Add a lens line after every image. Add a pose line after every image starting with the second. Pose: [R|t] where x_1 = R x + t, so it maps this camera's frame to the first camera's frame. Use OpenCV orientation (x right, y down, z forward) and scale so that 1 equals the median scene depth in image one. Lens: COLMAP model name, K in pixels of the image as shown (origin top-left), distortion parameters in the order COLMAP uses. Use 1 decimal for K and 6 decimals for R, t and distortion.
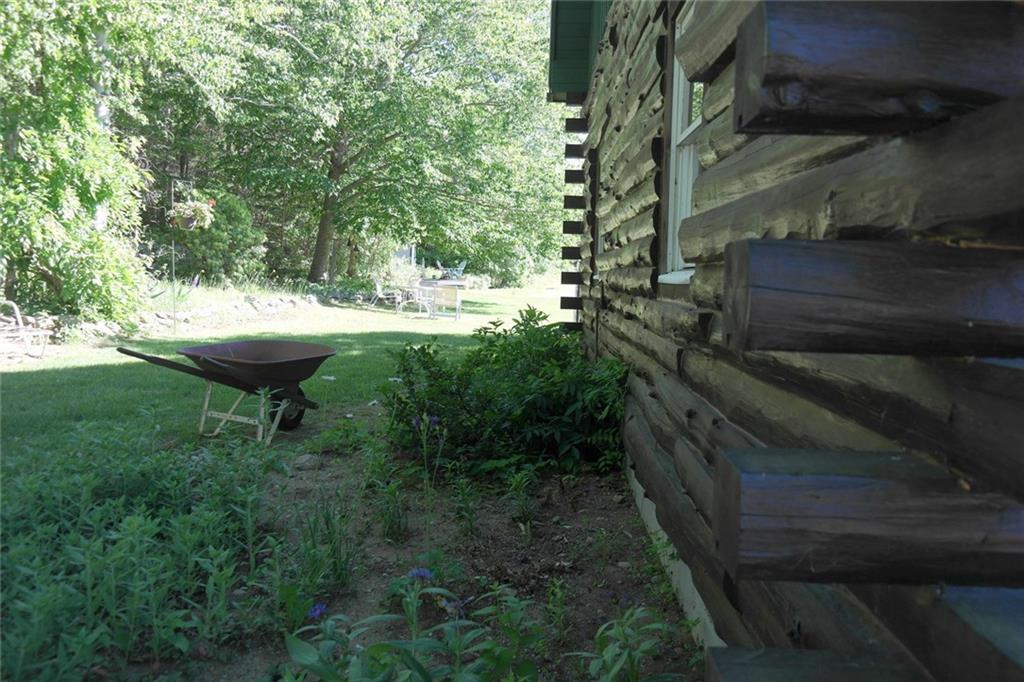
lens RADIAL K [[834.9, 0, 512.0], [0, 834.9, 341.0], [0, 0, 1]] dist [0.005878, 0.003981]
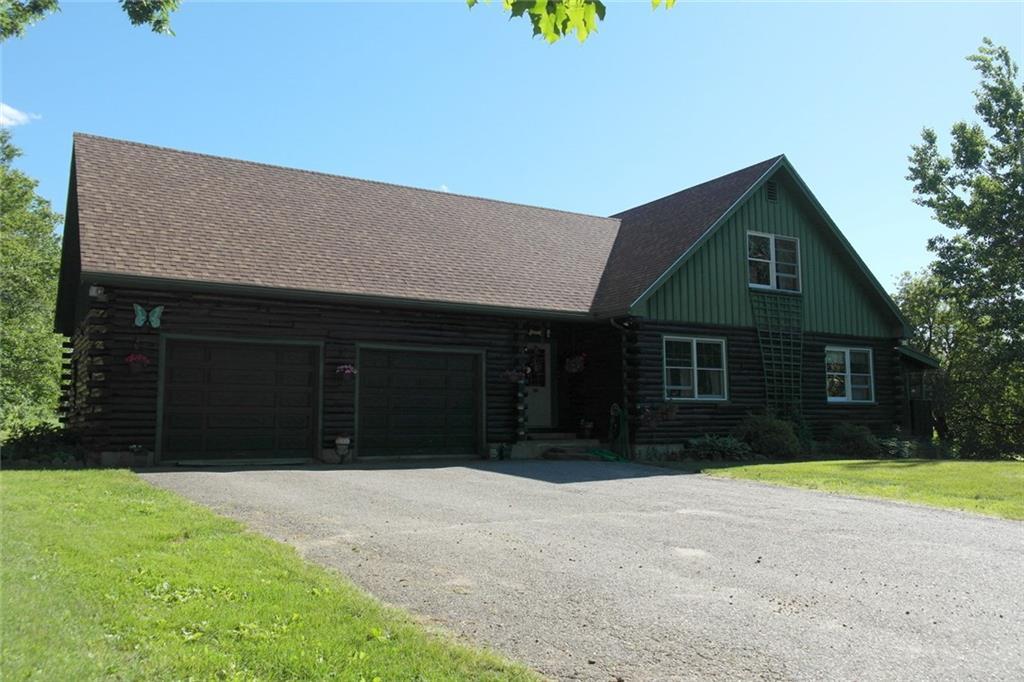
lens RADIAL K [[834.9, 0, 512.0], [0, 834.9, 341.0], [0, 0, 1]] dist [0.005878, 0.003981]
pose [[0.839433, 0.028770, 0.542702, -0.140227], [0.065487, 0.985967, -0.153561, 0.162638], [-0.539504, 0.164445, 0.825769, -1.500010]]
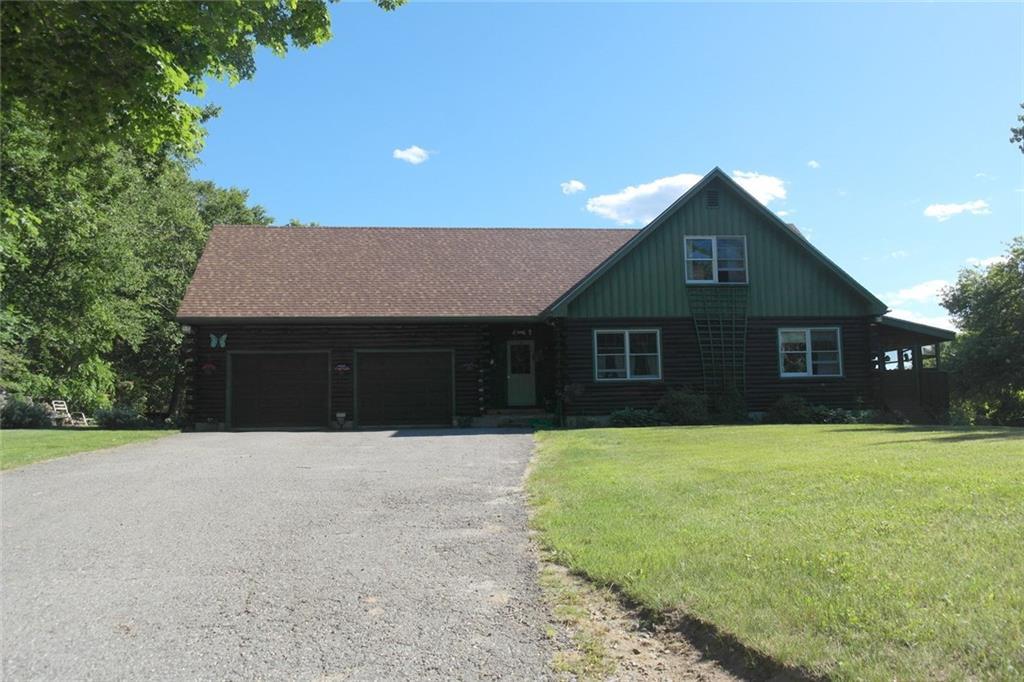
lens RADIAL K [[834.9, 0, 512.0], [0, 834.9, 341.0], [0, 0, 1]] dist [0.005878, 0.003981]
pose [[0.987792, -0.027961, 0.153251, 0.602070], [0.054160, 0.984031, -0.169556, 0.312549], [-0.146063, 0.175786, 0.973532, -2.451226]]
